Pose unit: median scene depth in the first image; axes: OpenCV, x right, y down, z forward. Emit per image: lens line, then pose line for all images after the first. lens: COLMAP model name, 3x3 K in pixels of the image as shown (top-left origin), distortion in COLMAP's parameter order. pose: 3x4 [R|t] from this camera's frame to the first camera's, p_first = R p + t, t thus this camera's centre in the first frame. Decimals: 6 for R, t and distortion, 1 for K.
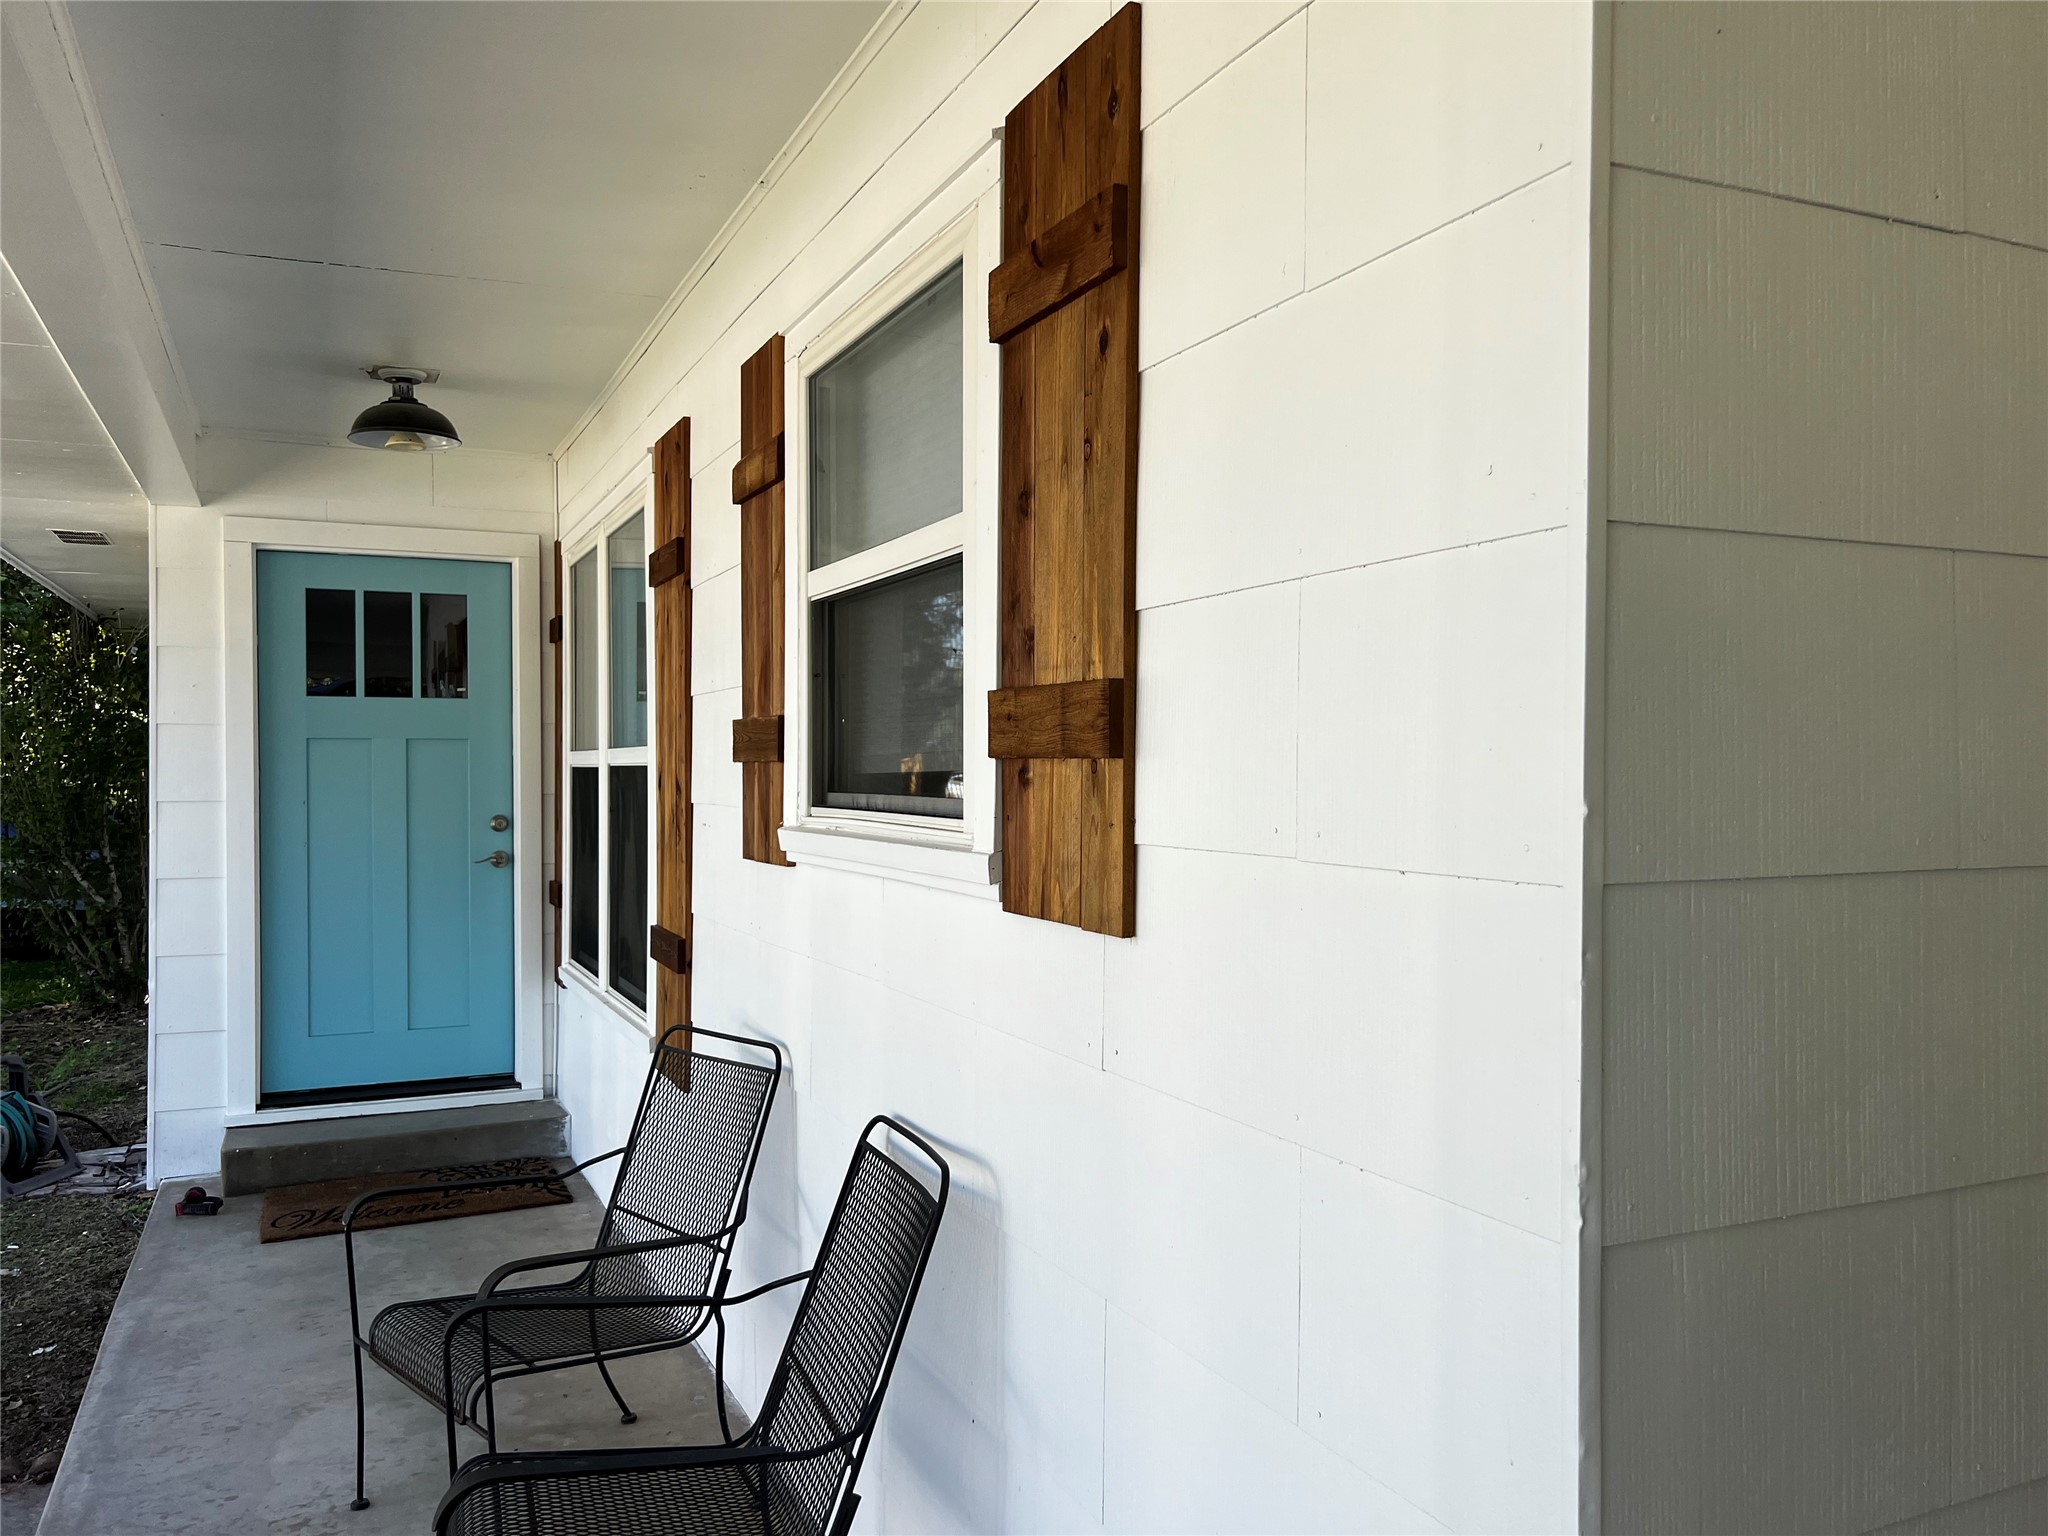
lens RADIAL K [[1537.3, 0, 1029.3], [0, 1537.3, 773.0], [0, 0, 1]] dist [0.087724, 0.000840]
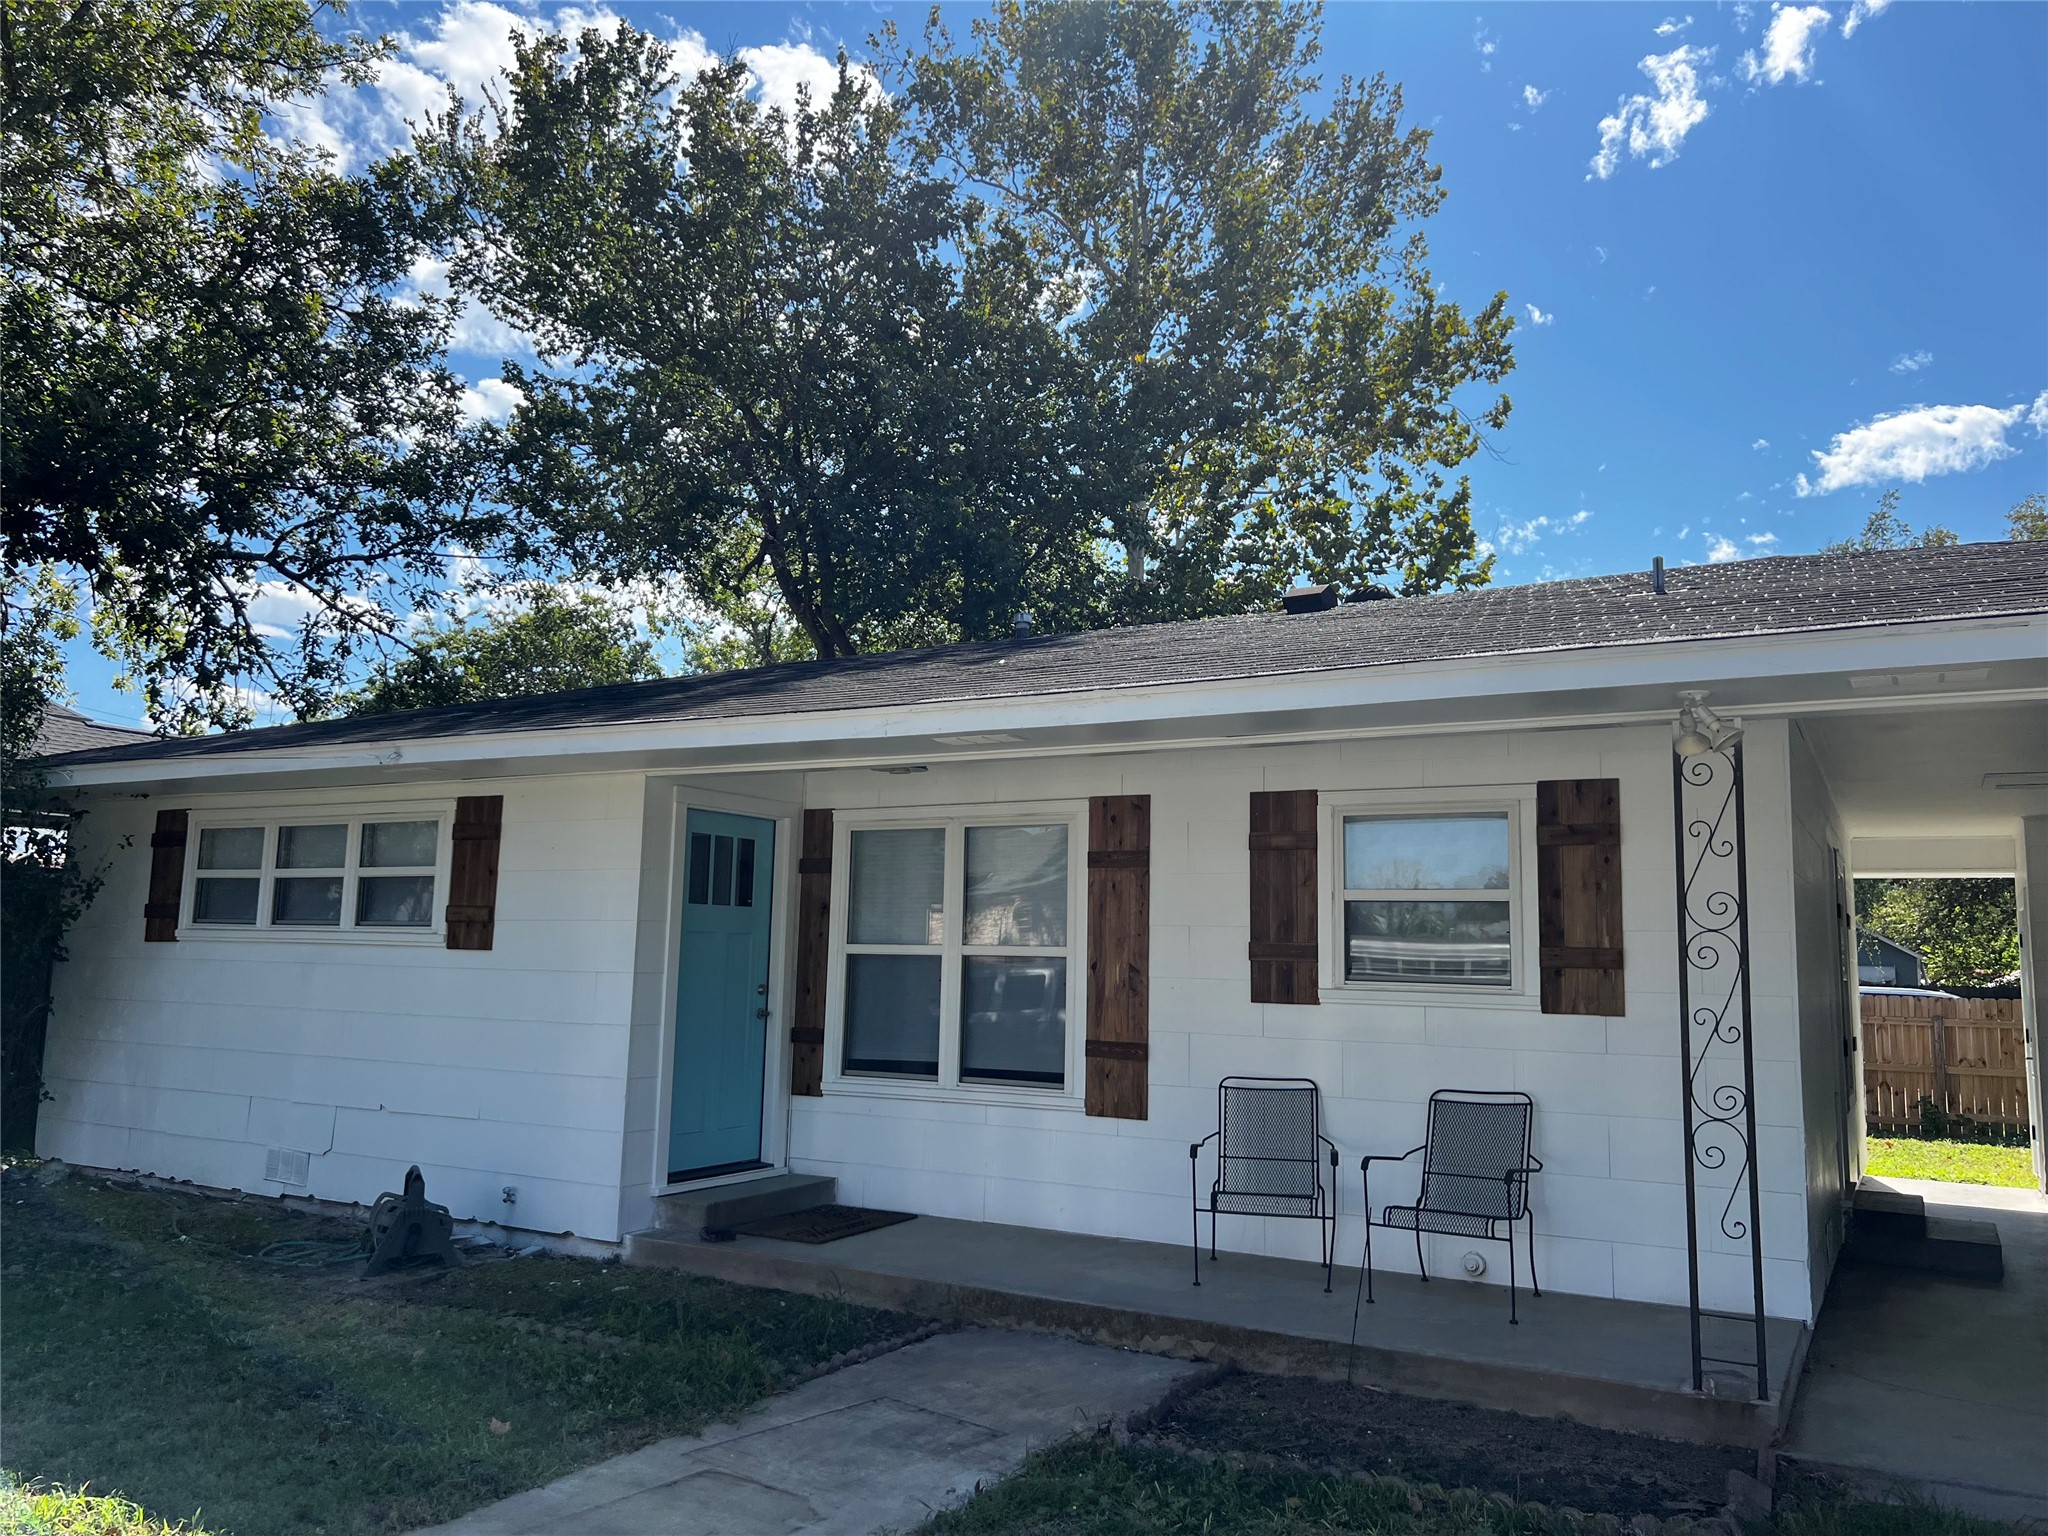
lens RADIAL K [[1537.3, 0, 1017.1], [0, 1537.3, 770.6], [0, 0, 1]] dist [0.087724, 0.000840]
pose [[0.810459, 0.084577, 0.579657, -1.087009], [-0.017599, 0.992591, -0.120221, -0.003819], [-0.585531, 0.087233, 0.805943, -0.405040]]
